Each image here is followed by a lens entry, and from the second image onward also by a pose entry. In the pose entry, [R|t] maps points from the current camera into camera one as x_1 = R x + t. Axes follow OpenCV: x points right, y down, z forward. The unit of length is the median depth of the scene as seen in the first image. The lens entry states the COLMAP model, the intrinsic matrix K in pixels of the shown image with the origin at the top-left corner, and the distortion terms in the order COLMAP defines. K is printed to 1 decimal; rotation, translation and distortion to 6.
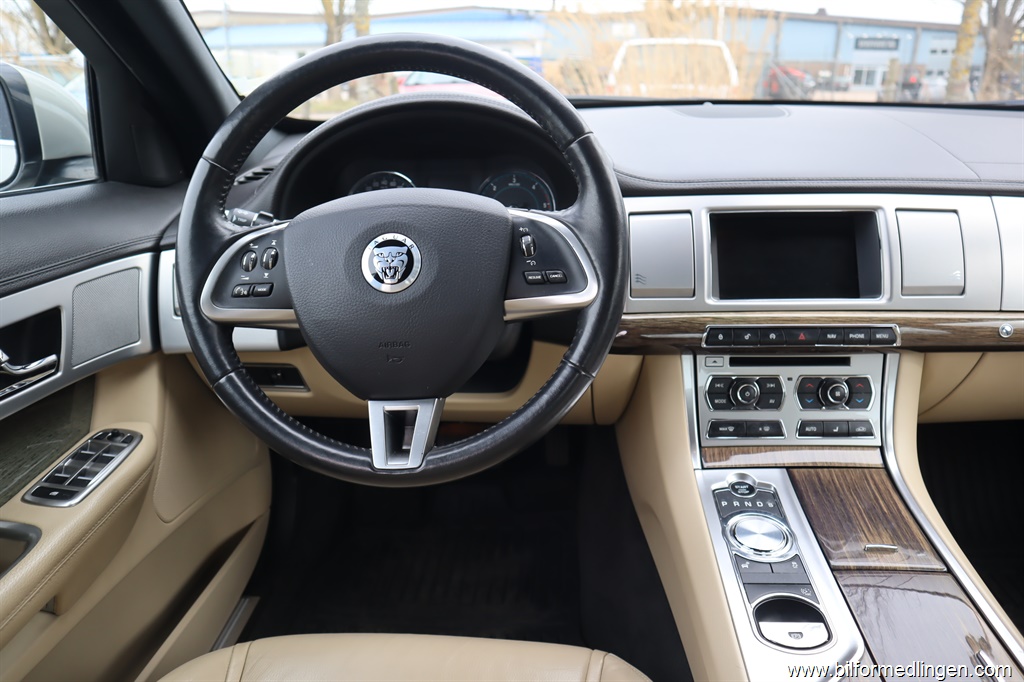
lens RADIAL K [[712.0, 0, 512.0], [0, 712.0, 341.0], [0, 0, 1]] dist [-0.114227, 0.057292]
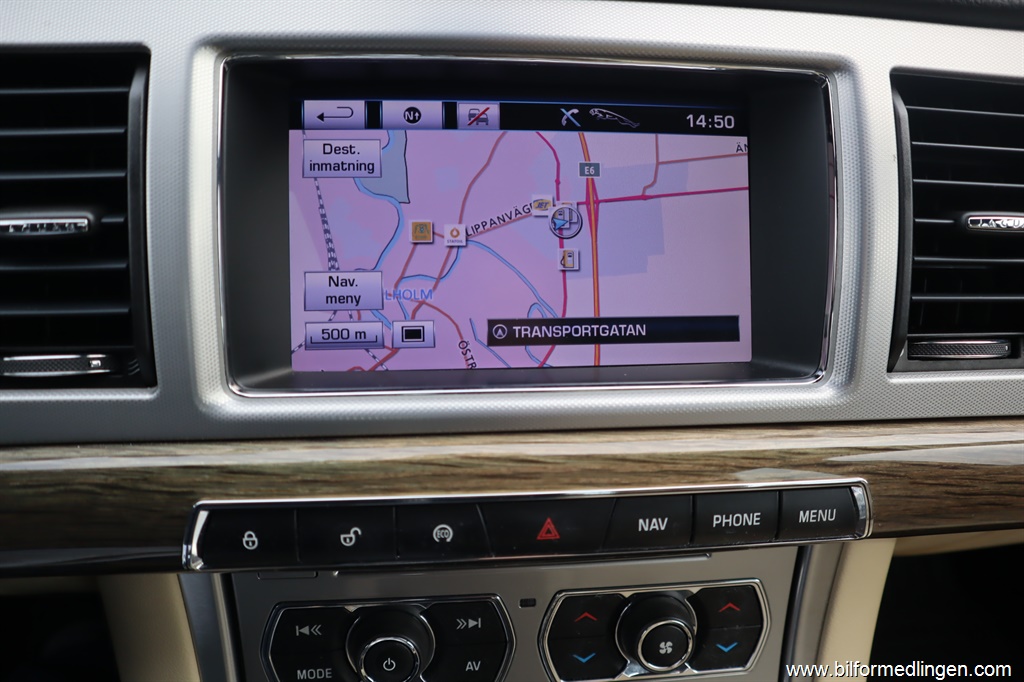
lens RADIAL K [[721.3, 0, 512.0], [0, 721.3, 341.0], [0, 0, 1]] dist [-0.102005, 0.068473]
pose [[0.981826, -0.017334, 0.188988, 0.341467], [-0.013433, 0.986975, 0.160313, -0.124900], [-0.189305, -0.159939, 0.968805, 0.724370]]
